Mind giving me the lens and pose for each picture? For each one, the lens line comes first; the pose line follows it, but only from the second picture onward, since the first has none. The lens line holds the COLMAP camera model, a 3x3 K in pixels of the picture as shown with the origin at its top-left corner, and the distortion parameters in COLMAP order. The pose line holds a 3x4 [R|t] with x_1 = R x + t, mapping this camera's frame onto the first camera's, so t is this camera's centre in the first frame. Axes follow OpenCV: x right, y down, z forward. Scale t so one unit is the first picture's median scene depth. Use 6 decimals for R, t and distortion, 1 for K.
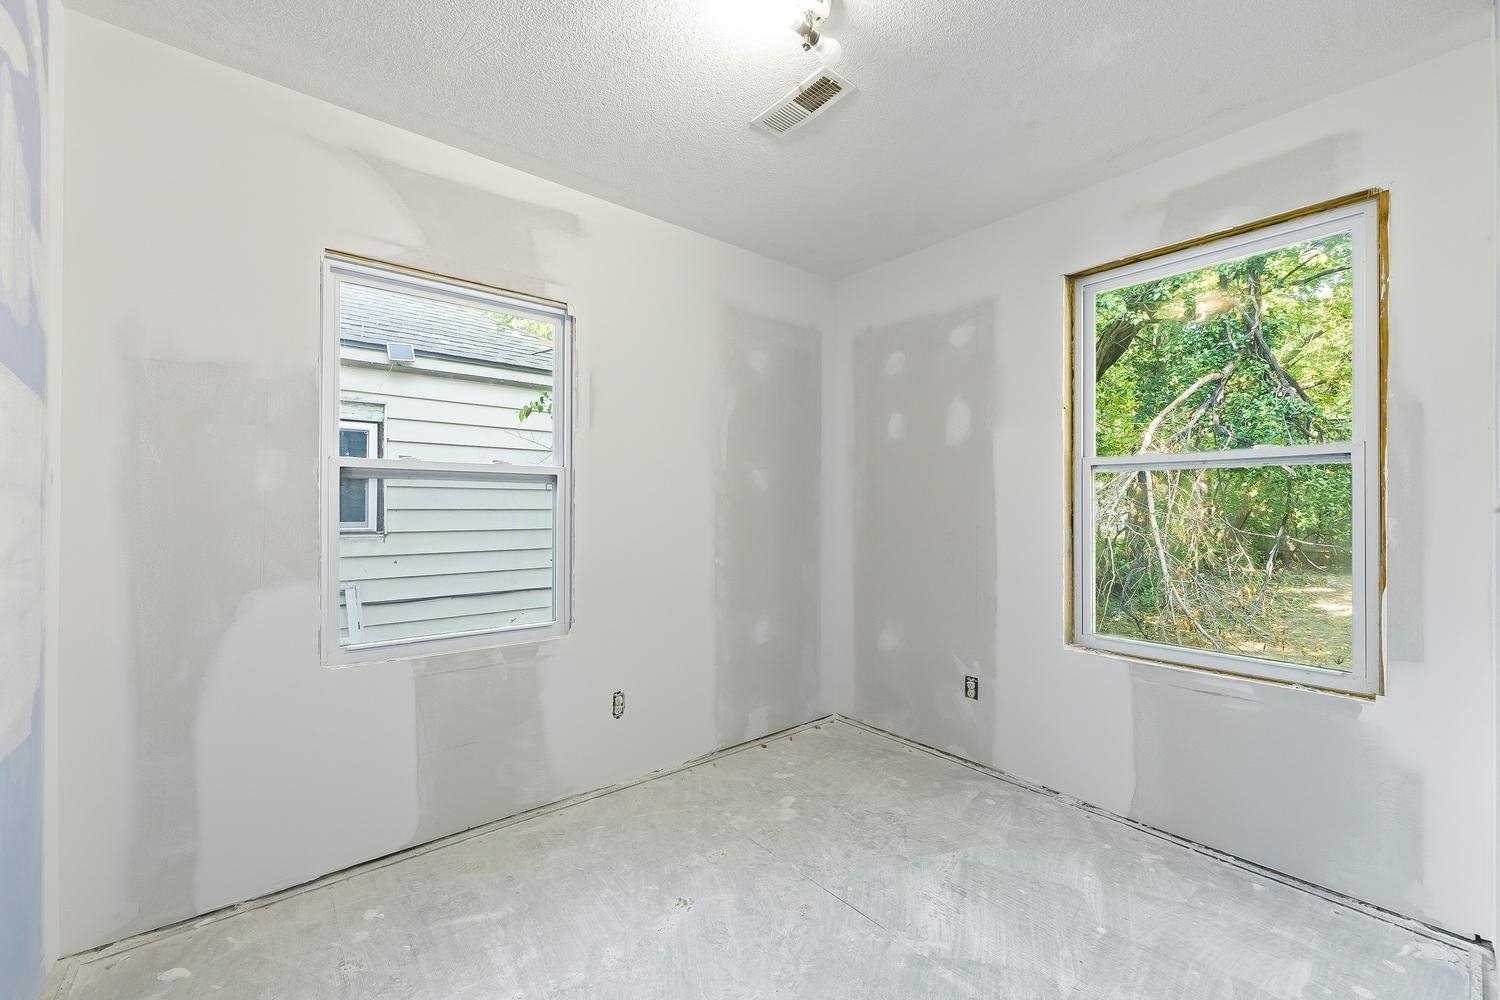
lens RADIAL K [[613.5, 0, 743.6], [0, 613.5, 502.6], [0, 0, 1]] dist [-0.001153, -0.000155]
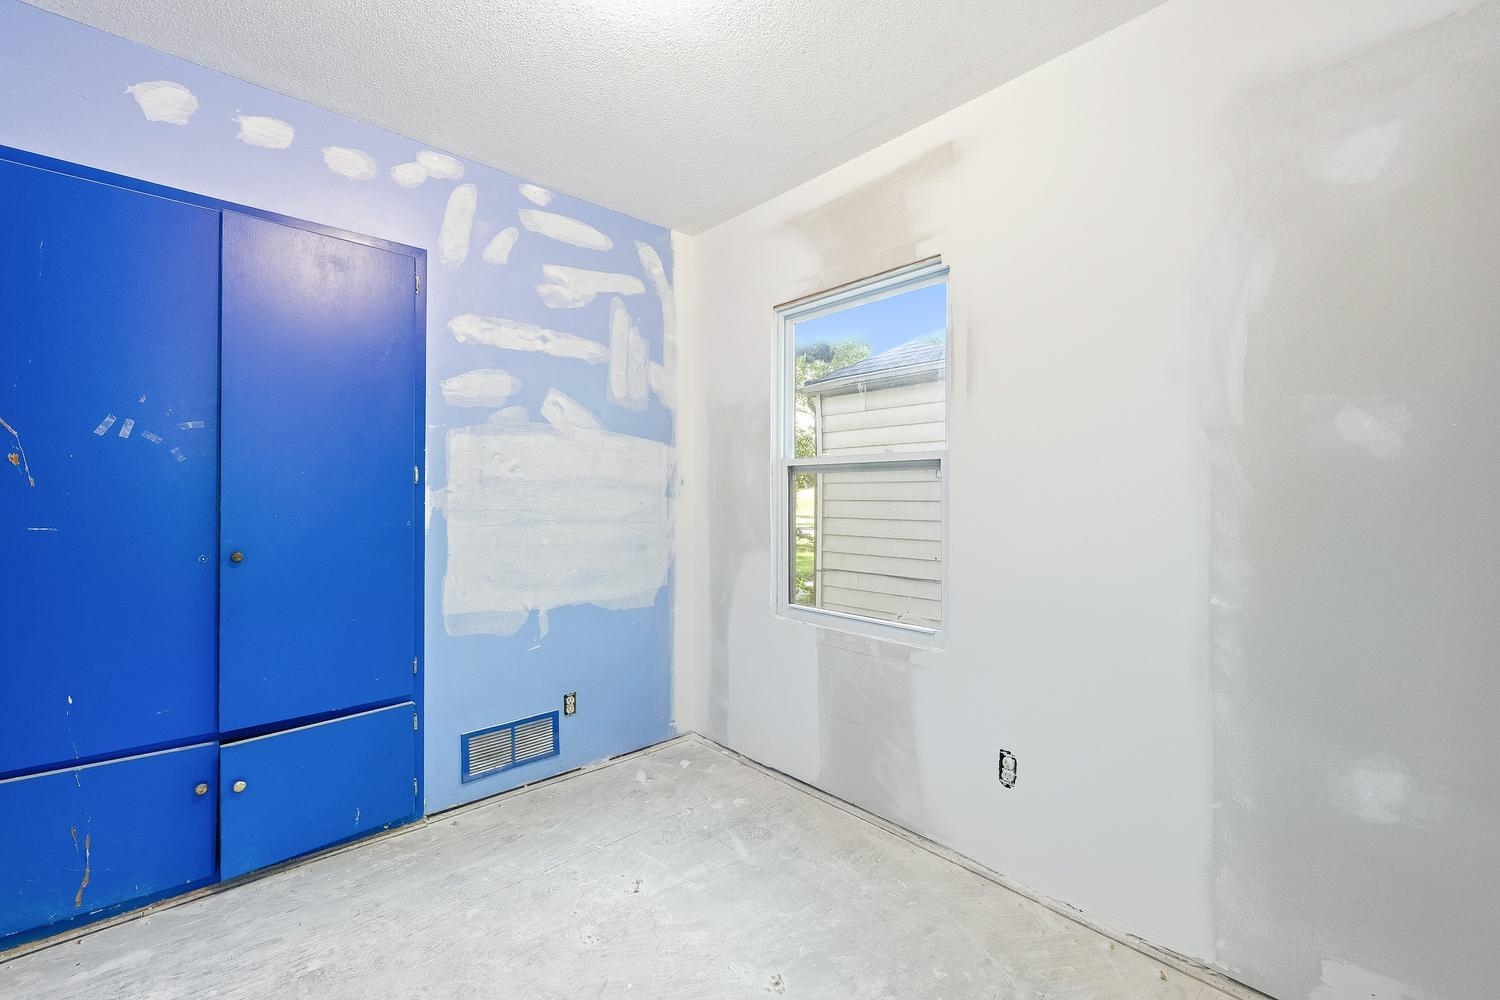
lens RADIAL K [[613.5, 0, 744.5], [0, 613.5, 497.3], [0, 0, 1]] dist [-0.001153, -0.000155]
pose [[0.054876, -0.004571, -0.998483, 0.562607], [0.003364, 0.999985, -0.004393, 0.010961], [0.998488, -0.003118, 0.054890, 0.722185]]
